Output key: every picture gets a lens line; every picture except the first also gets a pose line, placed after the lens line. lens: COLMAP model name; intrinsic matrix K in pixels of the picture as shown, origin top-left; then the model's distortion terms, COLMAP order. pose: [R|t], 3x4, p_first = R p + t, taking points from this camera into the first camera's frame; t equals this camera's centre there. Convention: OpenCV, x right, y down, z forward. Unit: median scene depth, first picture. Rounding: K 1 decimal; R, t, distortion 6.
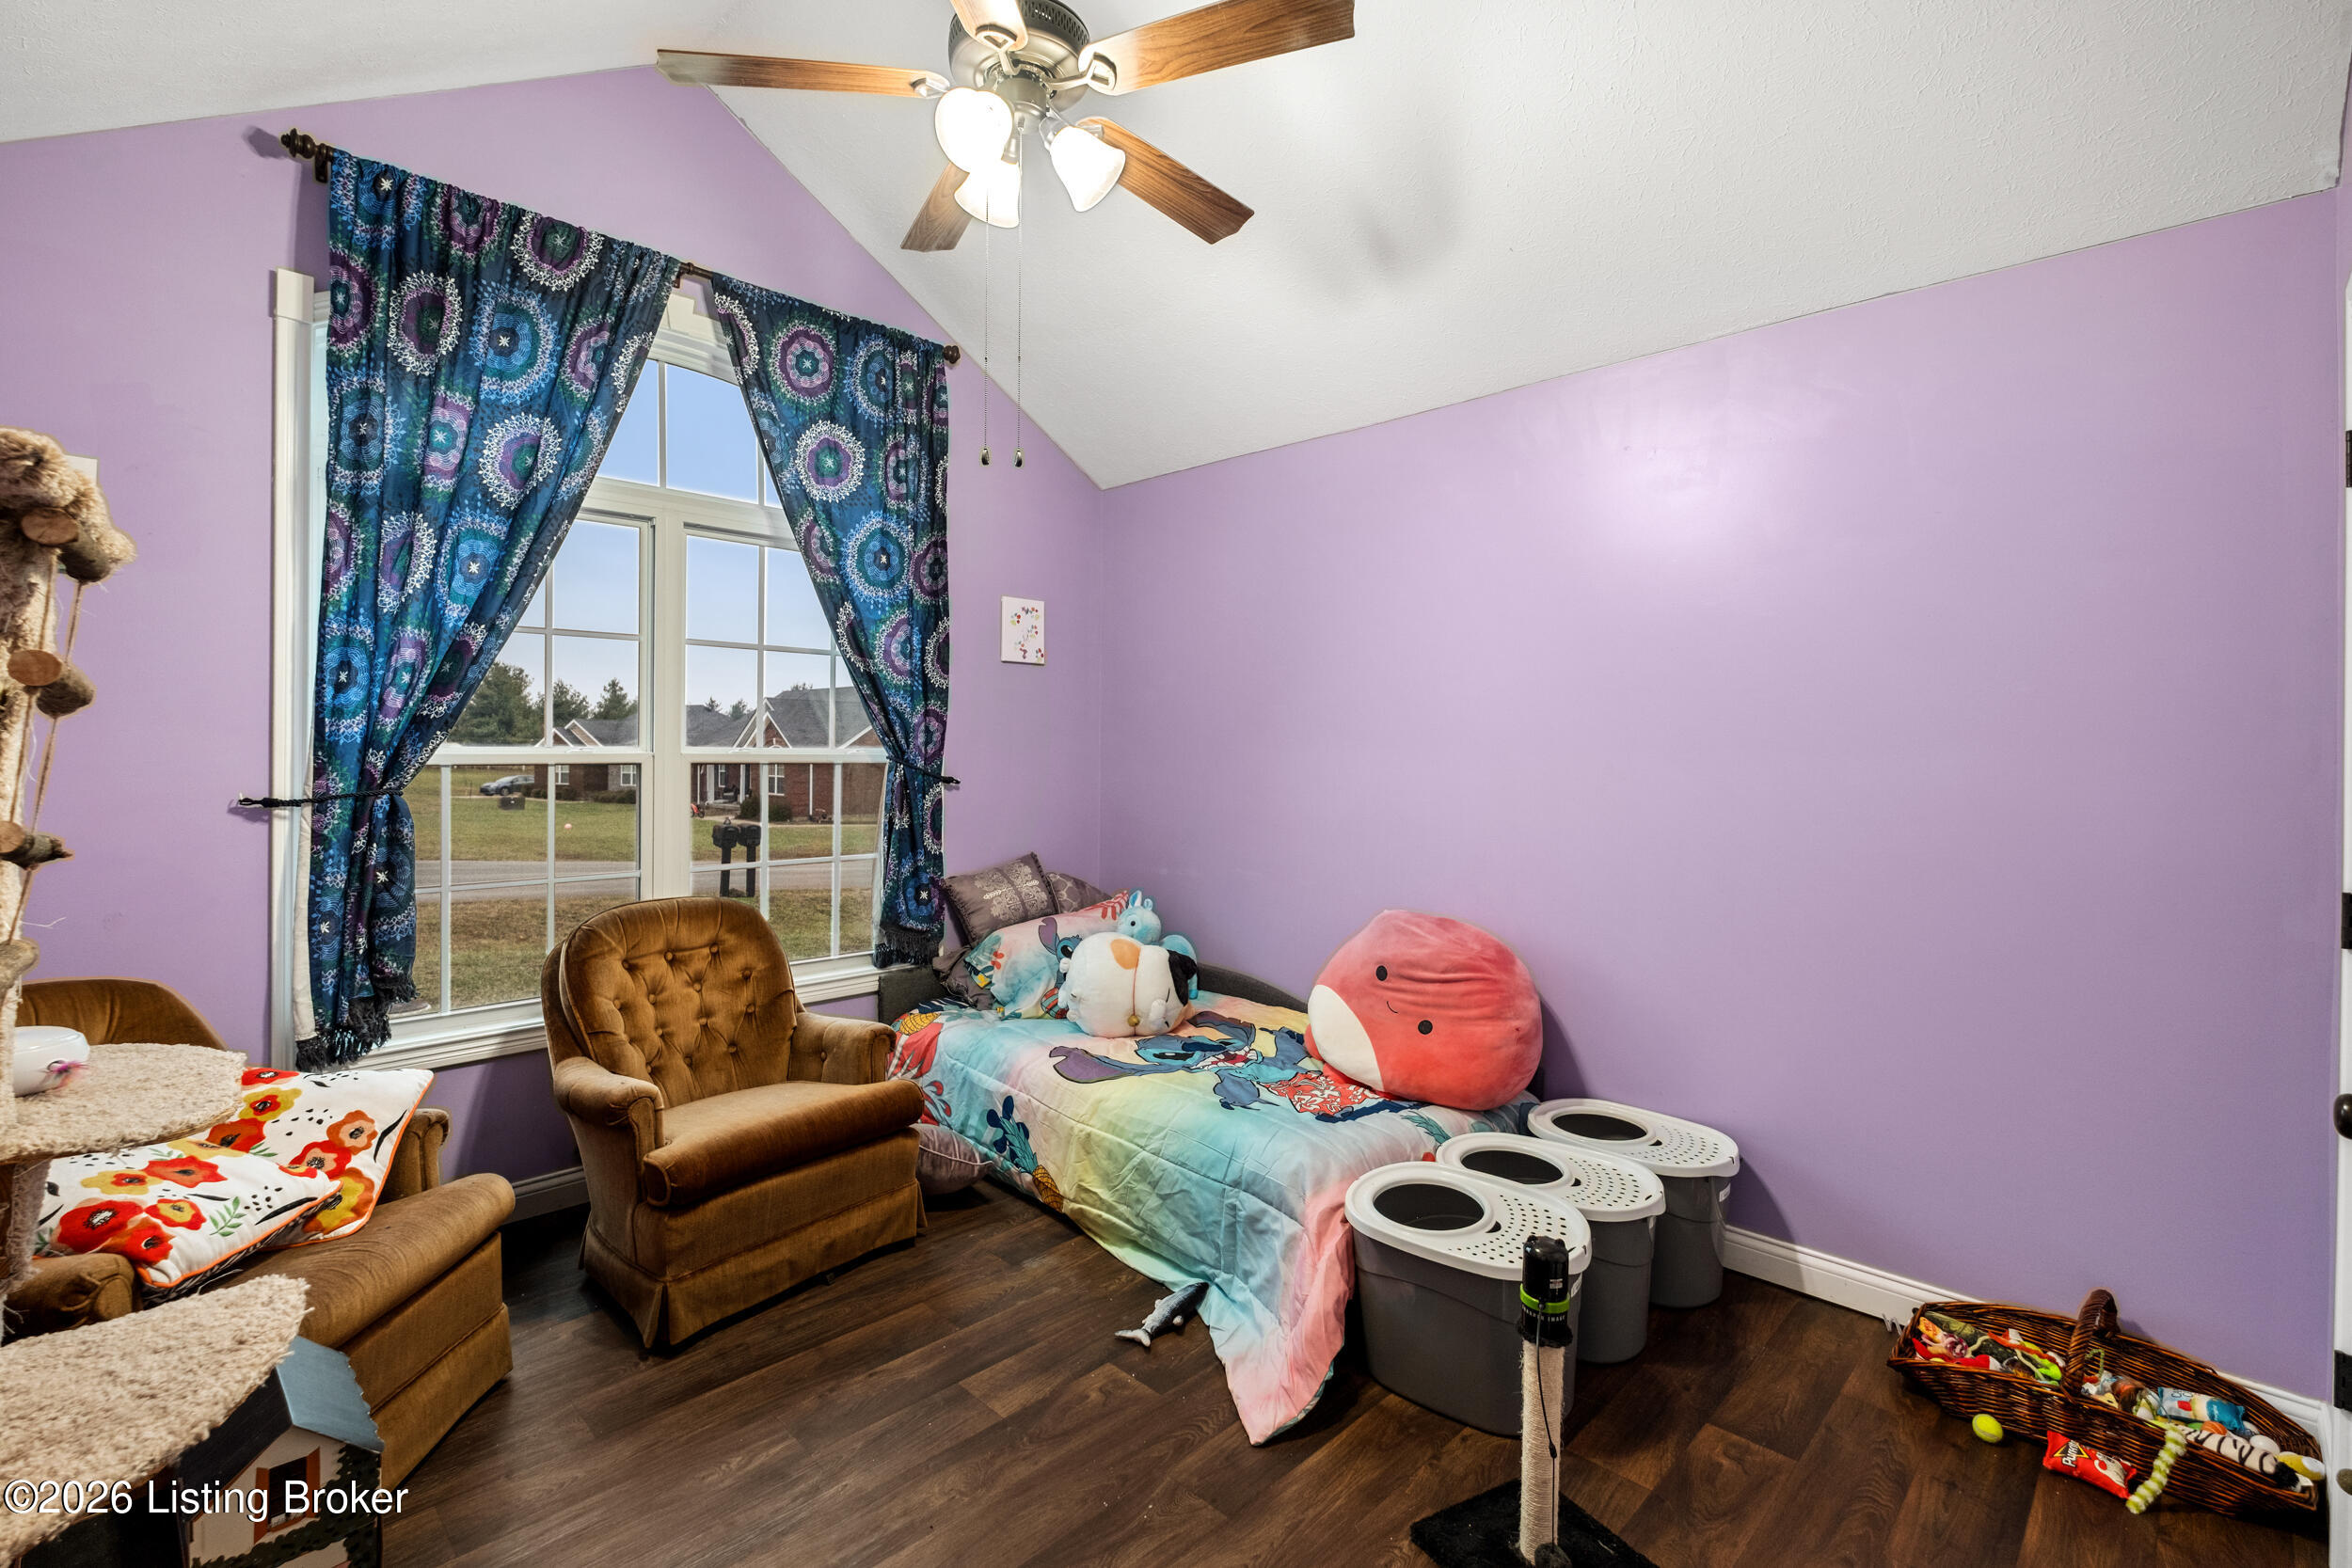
lens RADIAL K [[1019.9, 0, 1170.4], [0, 1019.9, 744.3], [0, 0, 1]] dist [-0.000059, -0.000390]
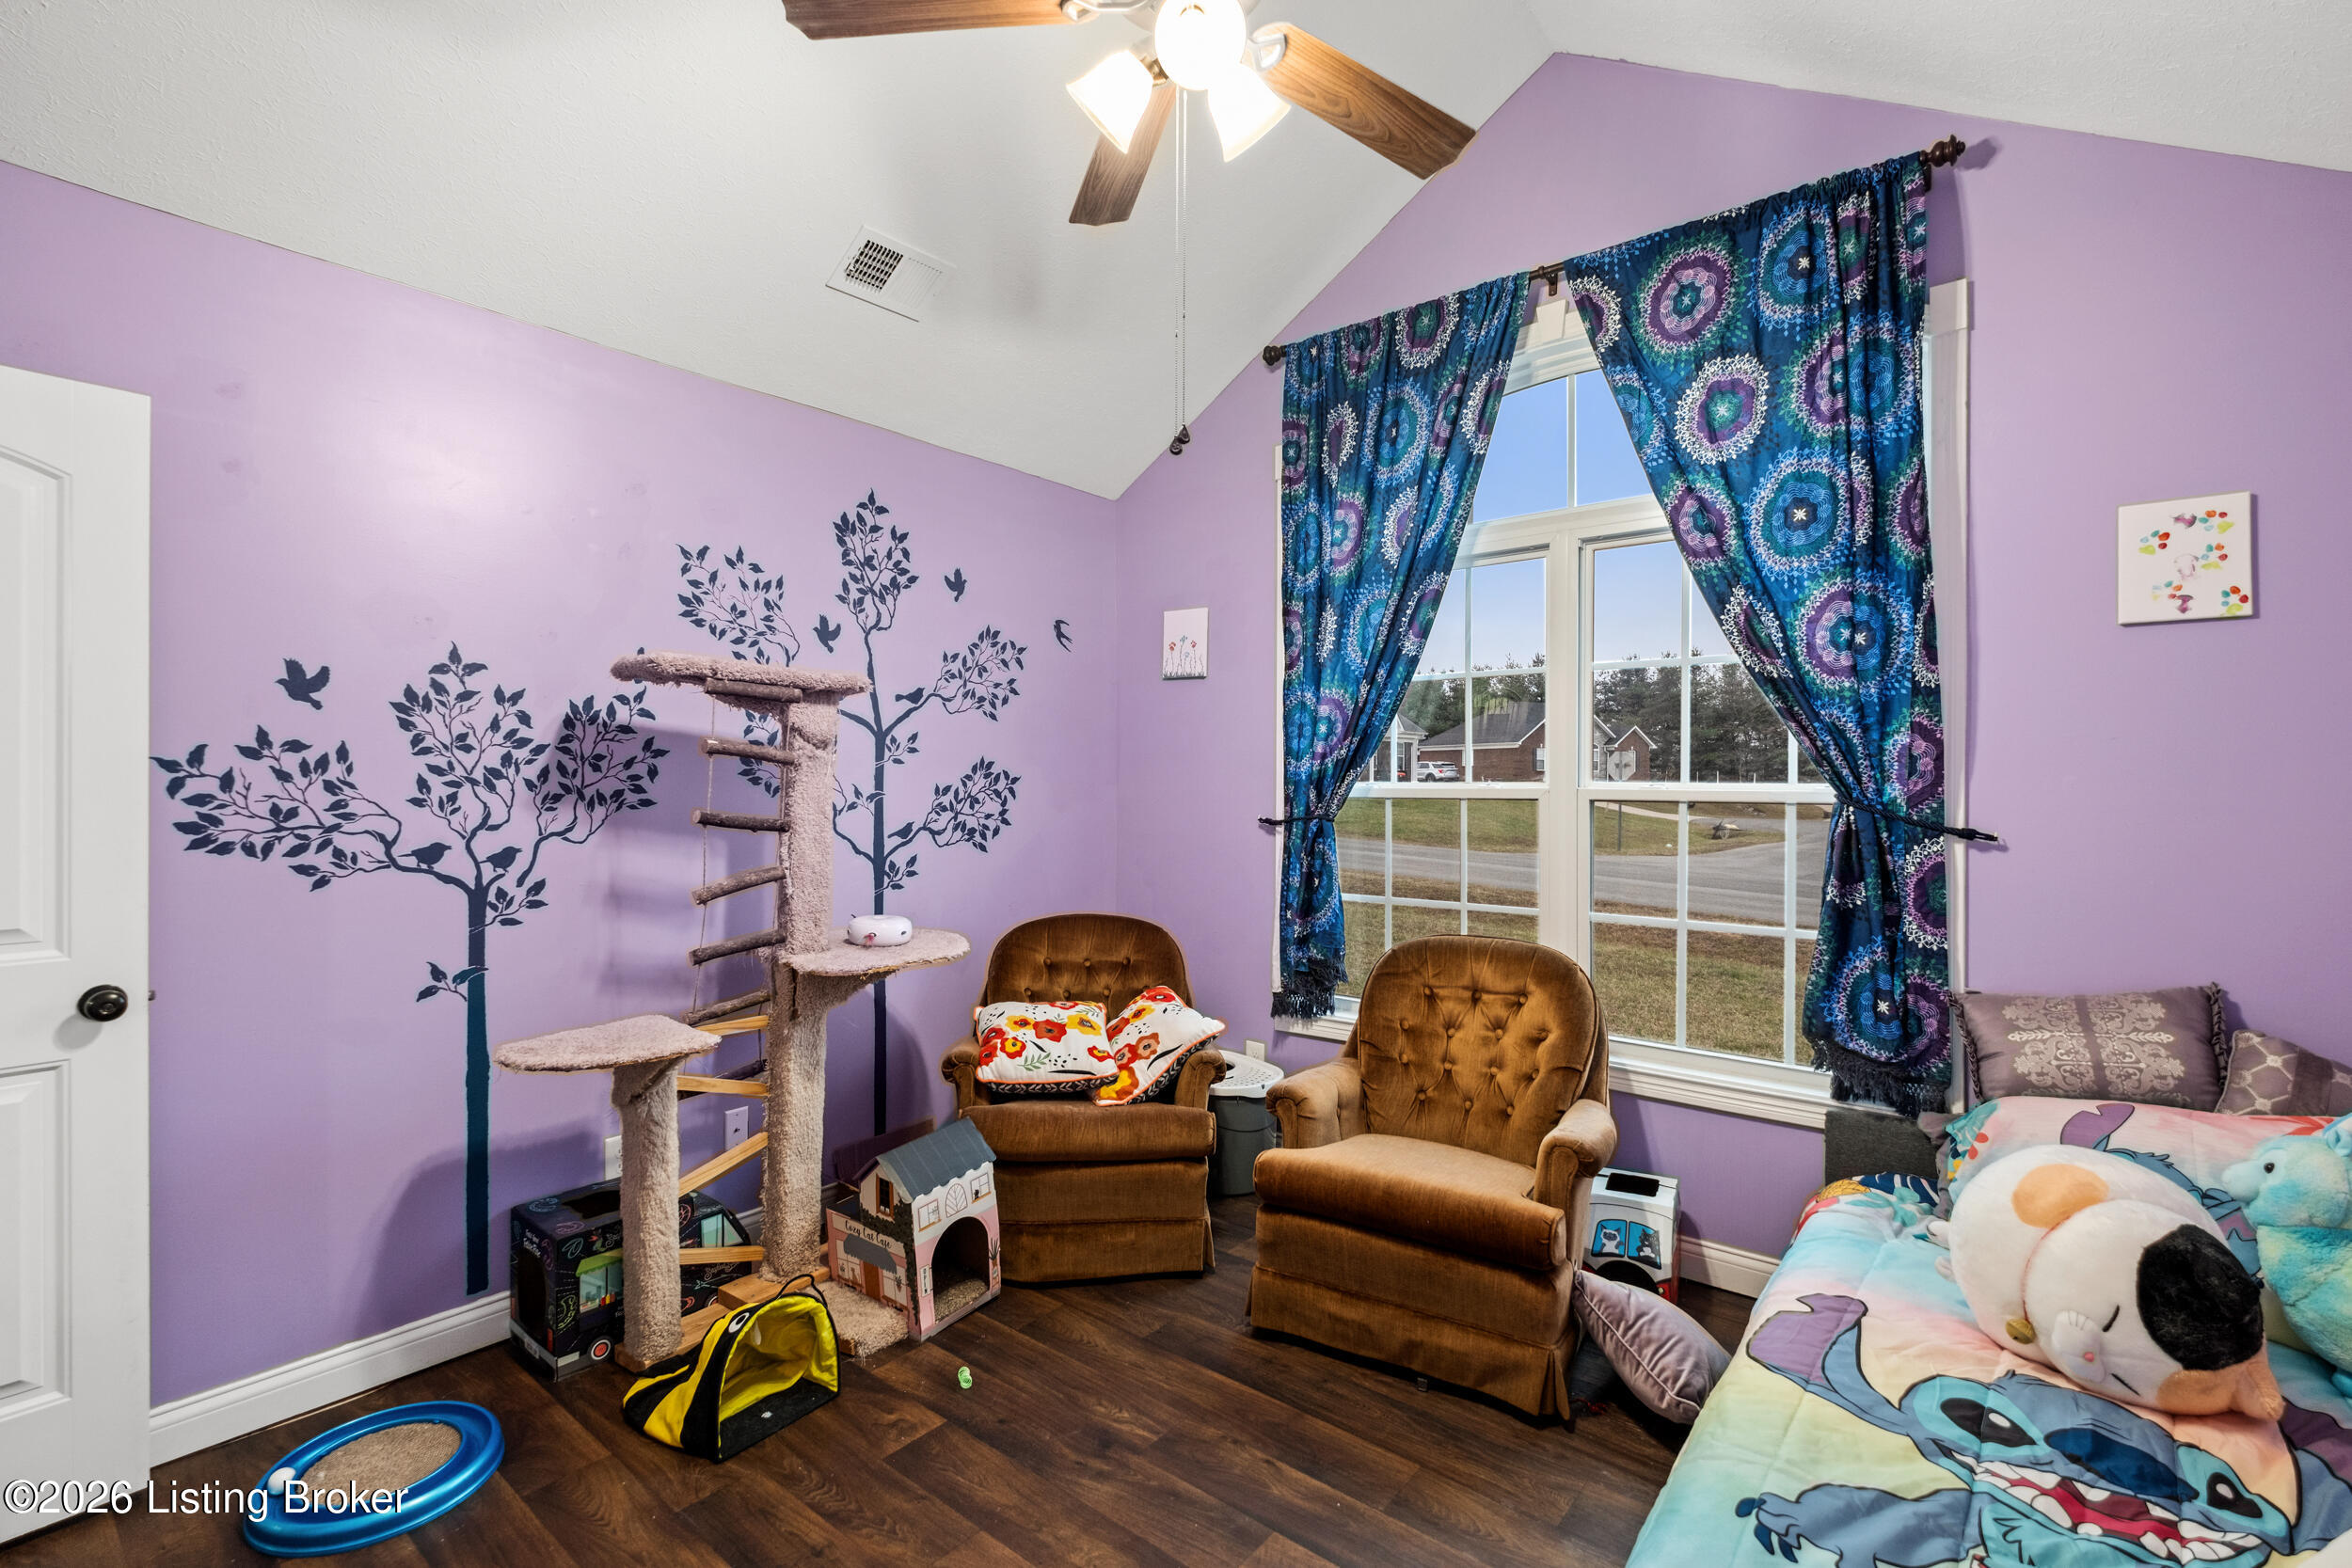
lens RADIAL K [[1041.9, 0, 1189.1], [0, 1041.9, 777.5], [0, 0, 1]] dist [-0.000140, -0.000441]
pose [[0.116591, -0.011059, -0.993118, 0.450993], [0.001414, 0.999939, -0.010969, 0.009038], [0.993179, -0.000125, 0.116599, 0.581115]]
